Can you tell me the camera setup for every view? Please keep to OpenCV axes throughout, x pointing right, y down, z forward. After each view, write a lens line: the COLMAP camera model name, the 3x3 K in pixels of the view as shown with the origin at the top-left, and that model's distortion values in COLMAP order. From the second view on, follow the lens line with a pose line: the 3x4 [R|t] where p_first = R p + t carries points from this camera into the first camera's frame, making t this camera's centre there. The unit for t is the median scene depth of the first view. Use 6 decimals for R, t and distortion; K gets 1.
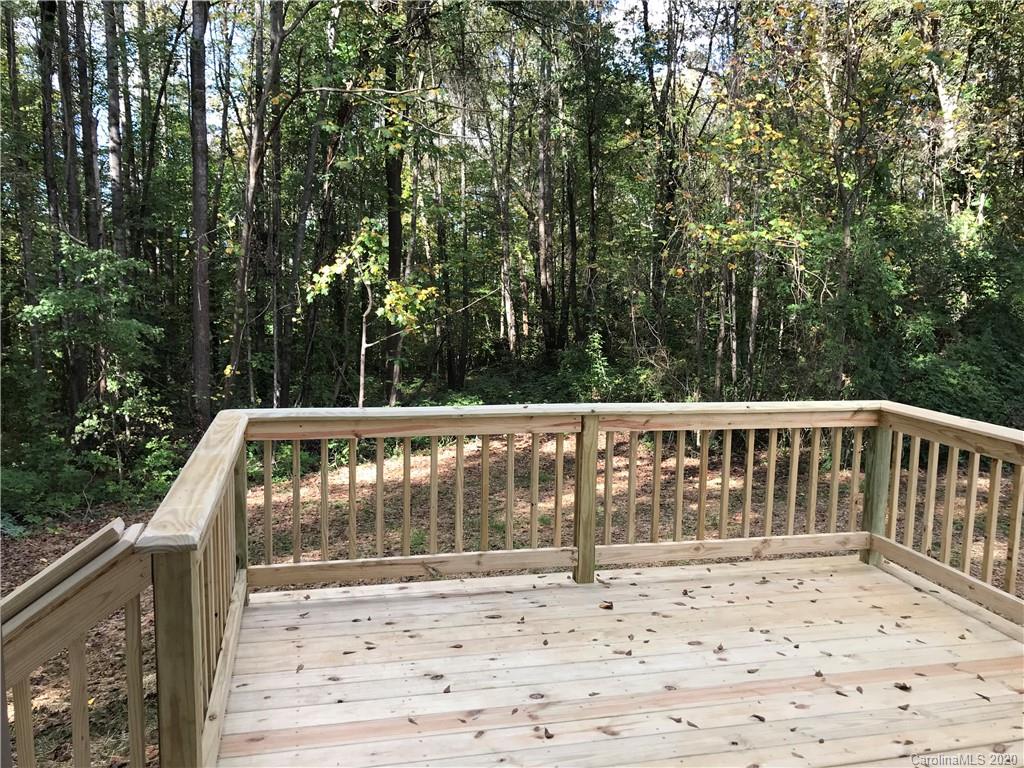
lens RADIAL K [[845.0, 0, 518.7], [0, 845.0, 383.5], [0, 0, 1]] dist [0.034974, -0.008224]
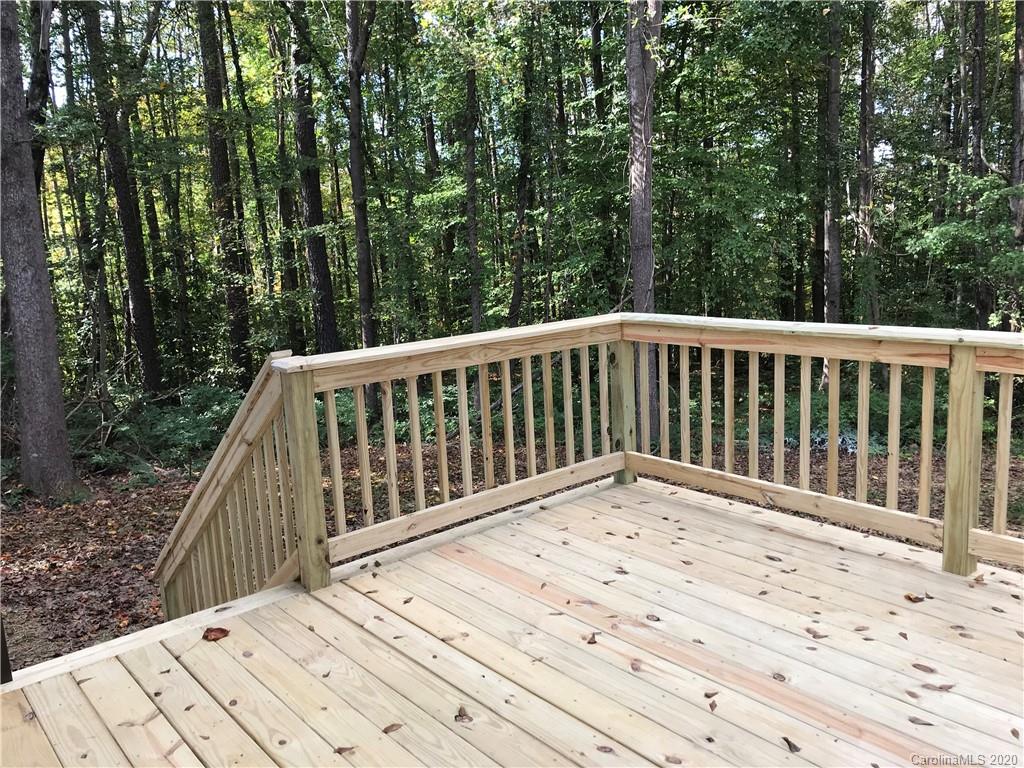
lens RADIAL K [[845.0, 0, 519.1], [0, 845.0, 380.7], [0, 0, 1]] dist [0.034974, -0.008224]
pose [[0.436966, 0.110406, -0.892676, 0.621564], [-0.056634, 0.993846, 0.095197, 0.020529], [0.897693, 0.008958, 0.440530, 0.363213]]
